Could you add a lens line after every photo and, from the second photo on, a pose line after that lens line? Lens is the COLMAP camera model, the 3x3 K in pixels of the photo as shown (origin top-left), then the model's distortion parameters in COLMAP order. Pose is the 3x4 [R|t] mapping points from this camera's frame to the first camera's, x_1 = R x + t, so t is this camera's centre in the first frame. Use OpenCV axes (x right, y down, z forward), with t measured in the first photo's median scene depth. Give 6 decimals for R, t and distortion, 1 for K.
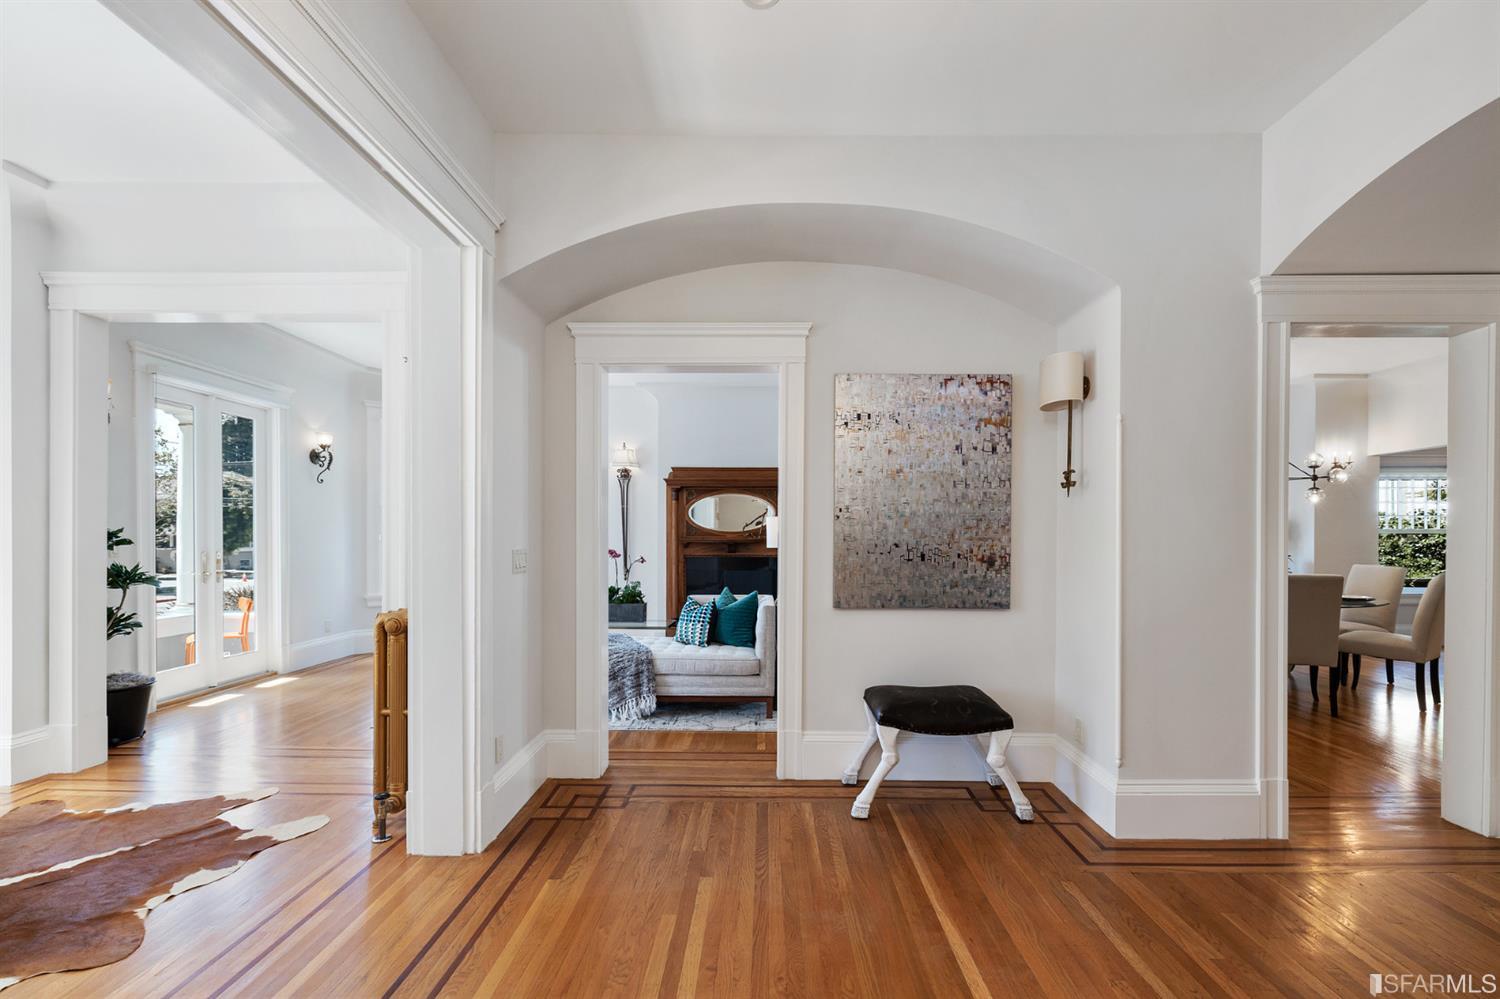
lens RADIAL K [[644.6, 0, 751.3], [0, 644.6, 535.0], [0, 0, 1]] dist [0.000590, 0.000244]
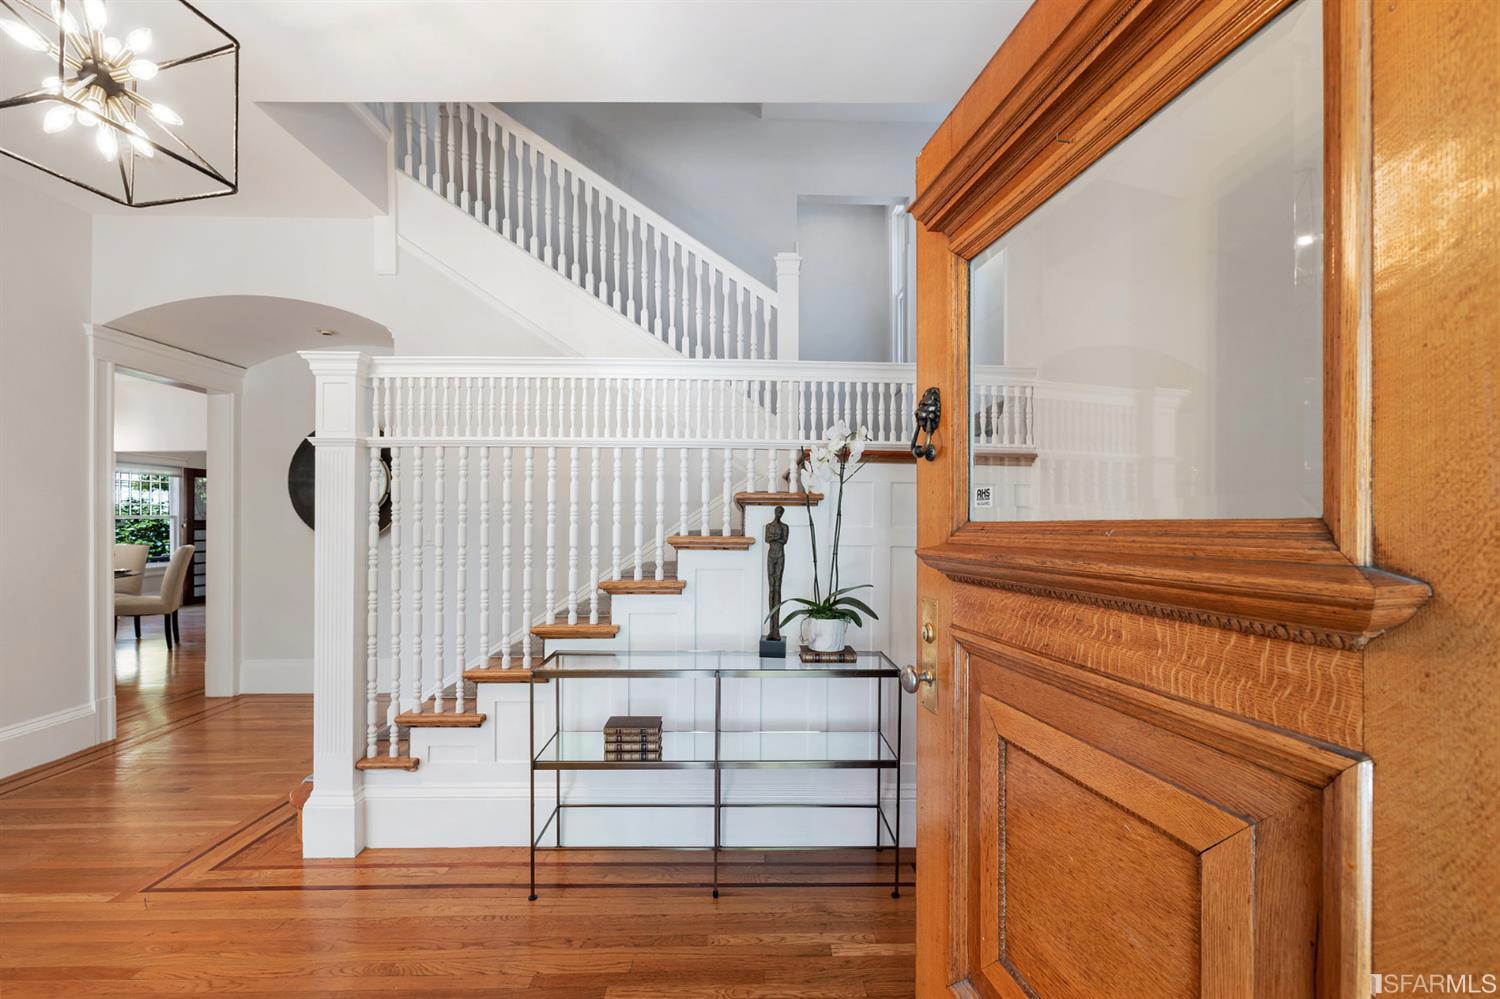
lens RADIAL K [[632.0, 0, 754.0], [0, 632.0, 518.2], [0, 0, 1]] dist [0.000294, 0.000090]
pose [[-0.027719, -0.001509, 0.999615, -0.546406], [0.006892, 0.999975, 0.001700, 0.008861], [-0.999592, 0.006937, -0.027708, -0.322260]]
